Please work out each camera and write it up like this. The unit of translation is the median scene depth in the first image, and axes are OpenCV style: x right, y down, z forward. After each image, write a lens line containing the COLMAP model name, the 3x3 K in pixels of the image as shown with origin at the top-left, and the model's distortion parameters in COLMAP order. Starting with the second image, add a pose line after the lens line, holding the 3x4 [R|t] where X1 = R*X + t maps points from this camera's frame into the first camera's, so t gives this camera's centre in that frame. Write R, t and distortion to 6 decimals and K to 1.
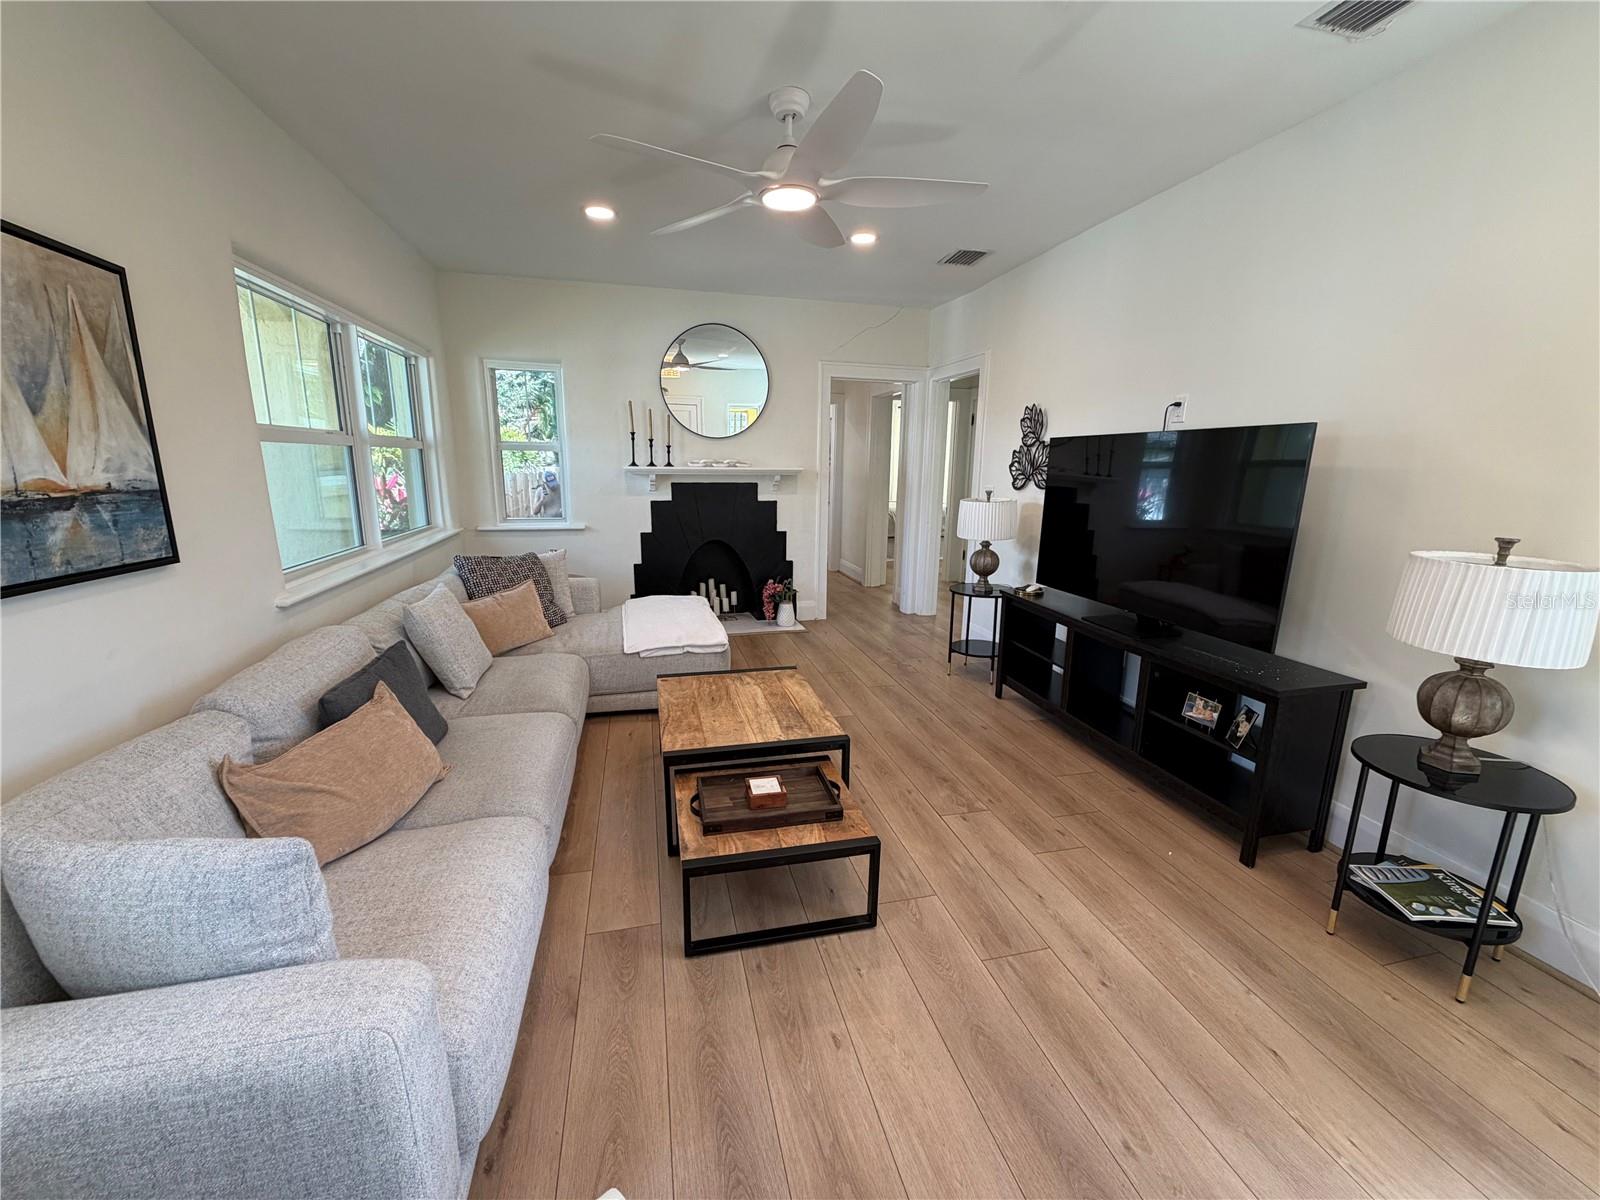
lens RADIAL K [[637.9, 0, 795.4], [0, 637.9, 596.1], [0, 0, 1]] dist [-0.001877, -0.000369]
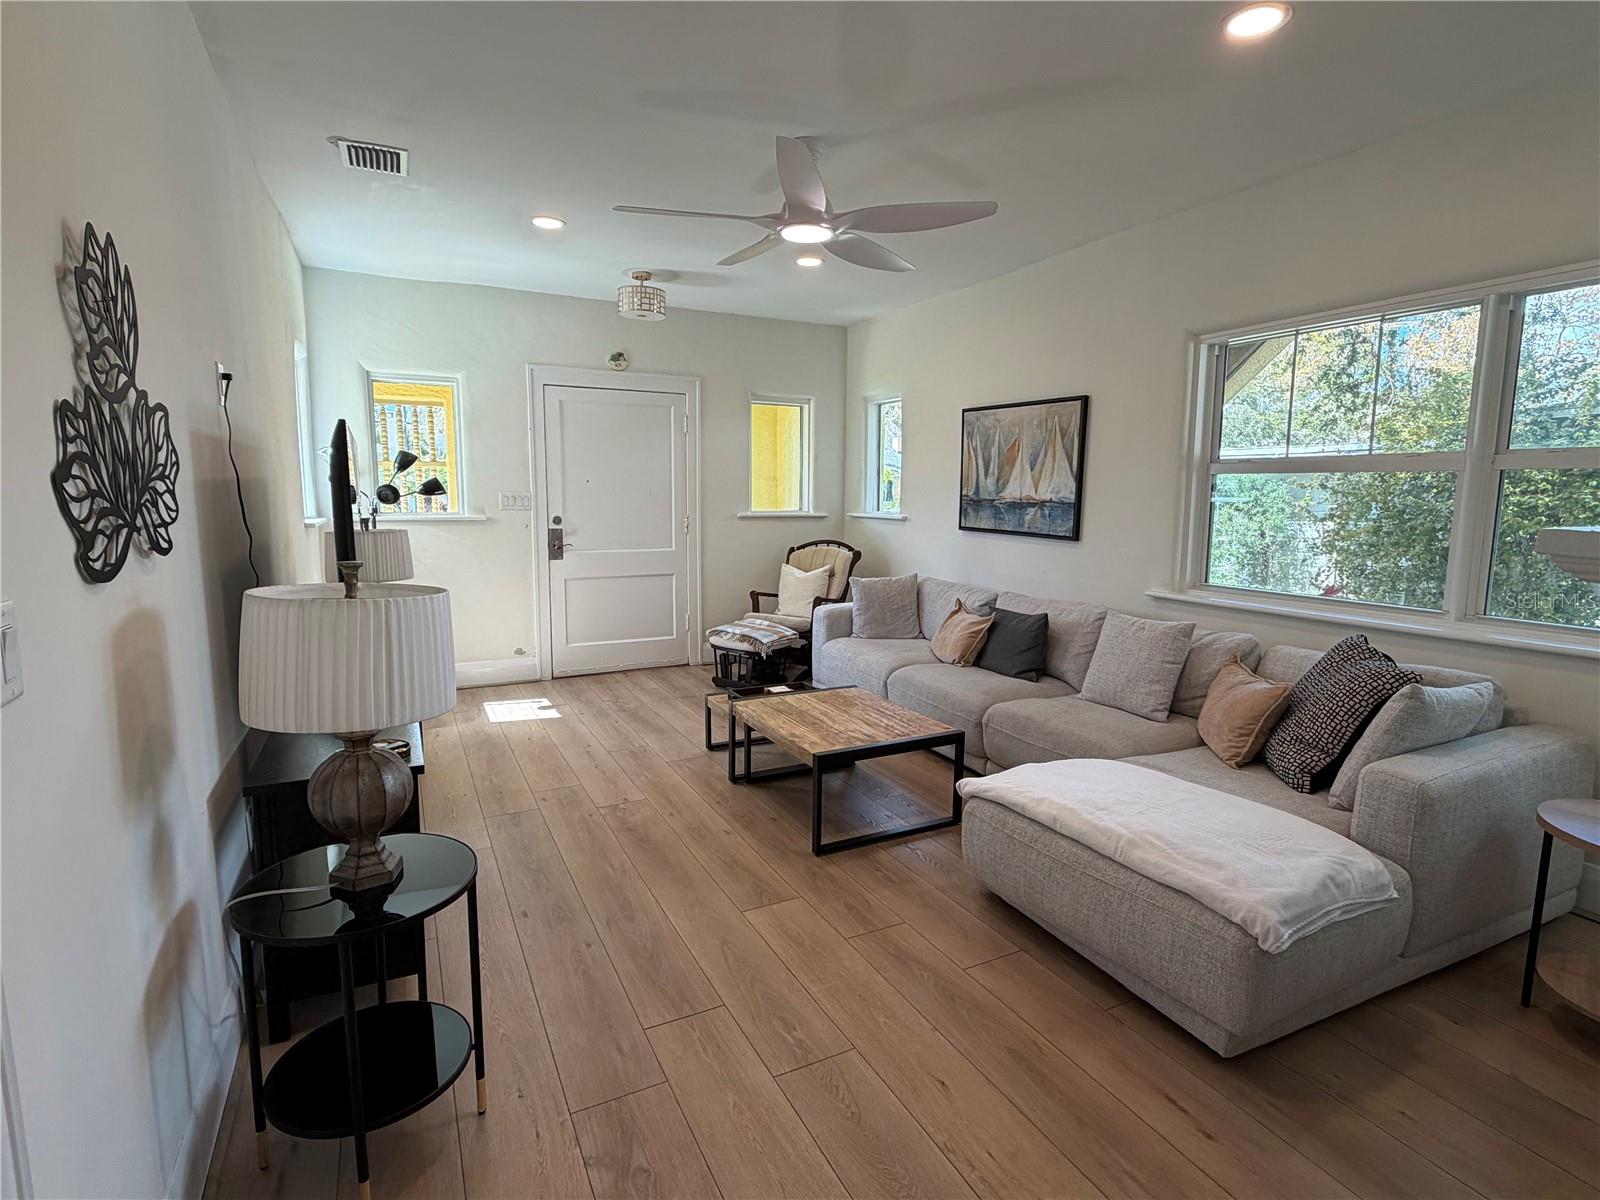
lens RADIAL K [[807.8, 0, 798.2], [0, 807.8, 596.7], [0, 0, 1]] dist [-0.001862, -0.000174]
pose [[-0.972581, 0.014137, -0.232135, 0.354708], [-0.064455, 0.942665, 0.327456, -0.551650], [0.223455, 0.333440, -0.915907, 2.680784]]
